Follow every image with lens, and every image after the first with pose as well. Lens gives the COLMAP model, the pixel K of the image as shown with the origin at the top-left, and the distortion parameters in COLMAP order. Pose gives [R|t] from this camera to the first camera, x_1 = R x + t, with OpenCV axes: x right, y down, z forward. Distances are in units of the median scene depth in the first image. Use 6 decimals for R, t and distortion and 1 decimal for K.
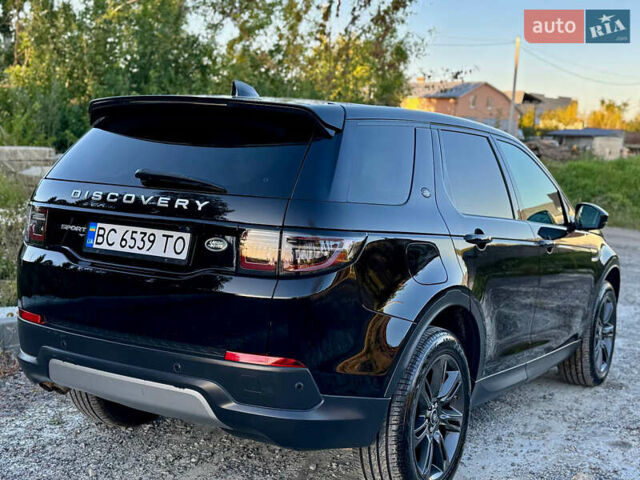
lens RADIAL K [[866.7, 0, 336.8], [0, 866.7, 252.6], [0, 0, 1]] dist [0.127281, 0.000000]
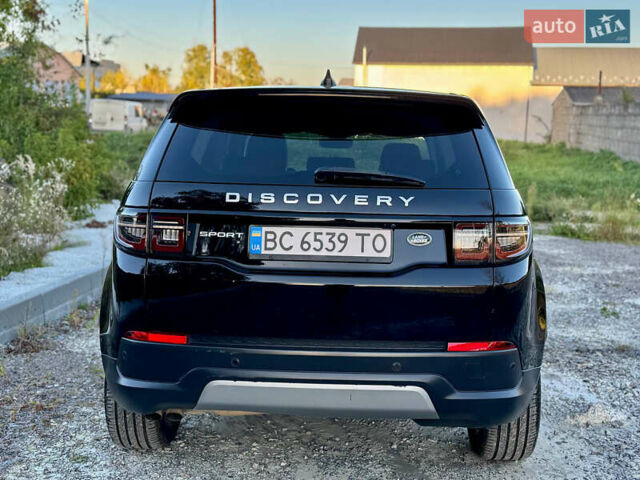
lens RADIAL K [[866.7, 0, 310.5], [0, 866.7, 242.2], [0, 0, 1]] dist [0.127281, 0.000000]
pose [[0.864323, -0.089153, 0.494973, -0.680836], [0.073108, 0.995981, 0.051731, -0.061130], [-0.497596, -0.008525, 0.867367, 0.178845]]
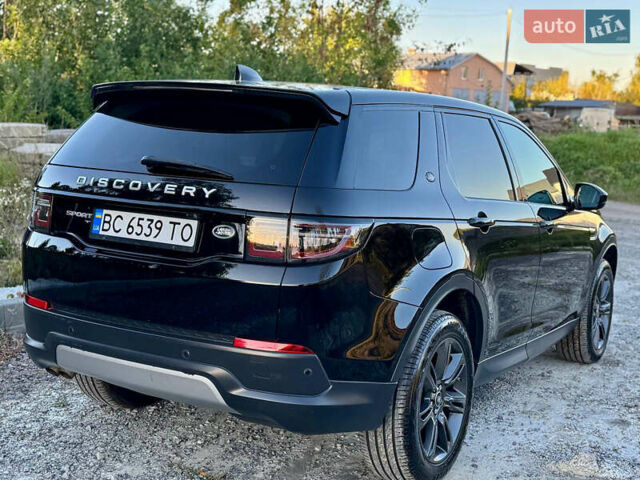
lens RADIAL K [[866.7, 0, 335.9], [0, 866.7, 248.6], [0, 0, 1]] dist [0.127281, 0.000000]
pose [[0.999931, -0.005002, 0.010615, -0.018380], [0.004699, 0.999586, 0.028386, -0.016249], [-0.010752, -0.028334, 0.999541, -0.004130]]
